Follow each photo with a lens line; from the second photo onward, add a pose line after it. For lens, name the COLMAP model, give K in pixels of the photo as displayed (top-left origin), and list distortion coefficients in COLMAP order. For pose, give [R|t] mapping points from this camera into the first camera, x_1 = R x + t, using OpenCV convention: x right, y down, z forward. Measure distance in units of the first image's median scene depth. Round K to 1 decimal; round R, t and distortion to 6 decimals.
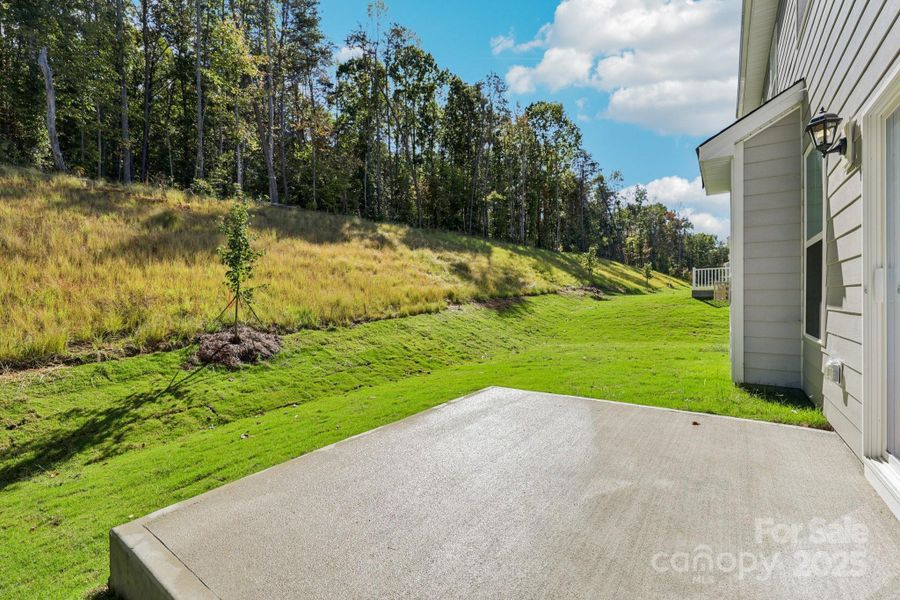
lens RADIAL K [[386.0, 0, 440.0], [0, 386.0, 293.7], [0, 0, 1]] dist [0.011187, -0.000243]
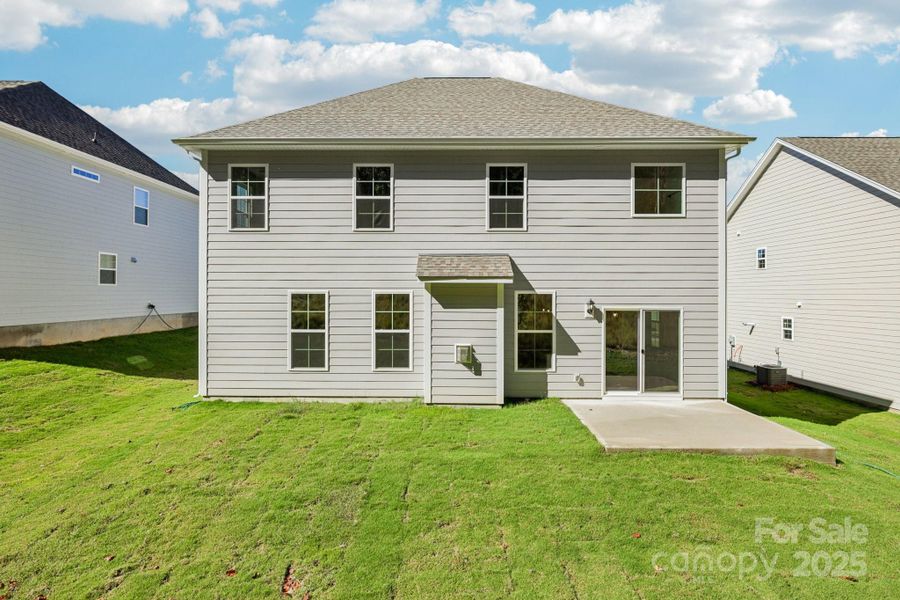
lens RADIAL K [[378.8, 0, 450.0], [0, 378.8, 300.0], [0, 0, 1]] dist [-0.001049, -0.000108]
pose [[-0.584413, -0.001043, 0.811456, -0.760619], [-0.008160, 0.999956, -0.004591, -0.348789], [-0.811415, -0.009305, -0.584396, 3.101847]]
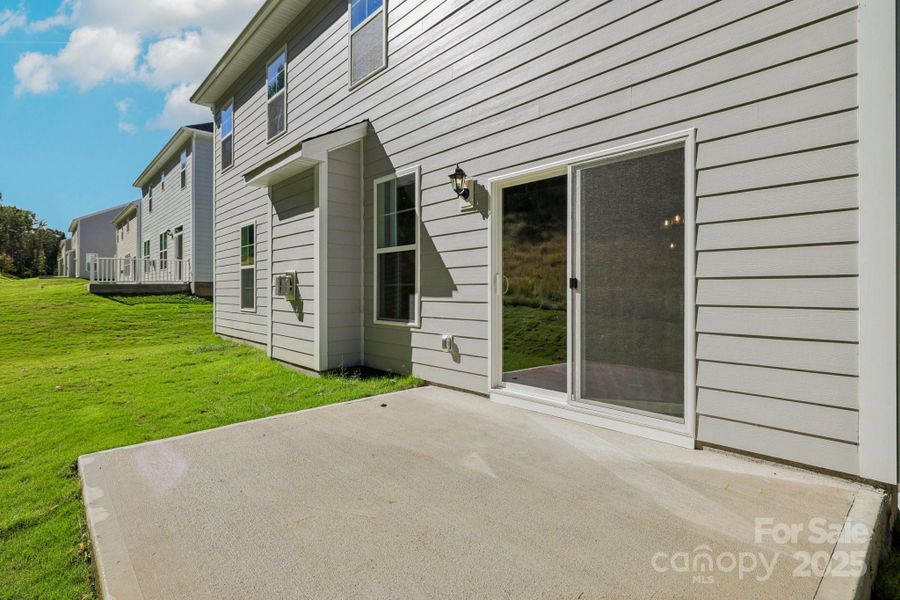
lens RADIAL K [[456.2, 0, 448.3], [0, 456.2, 292.7], [0, 0, 1]] dist [-0.001930, -0.000204]
pose [[0.205430, -0.003136, 0.978667, -0.577167], [-0.005865, 0.999973, 0.004435, 0.004167], [-0.978654, -0.006651, 0.205406, 0.545441]]
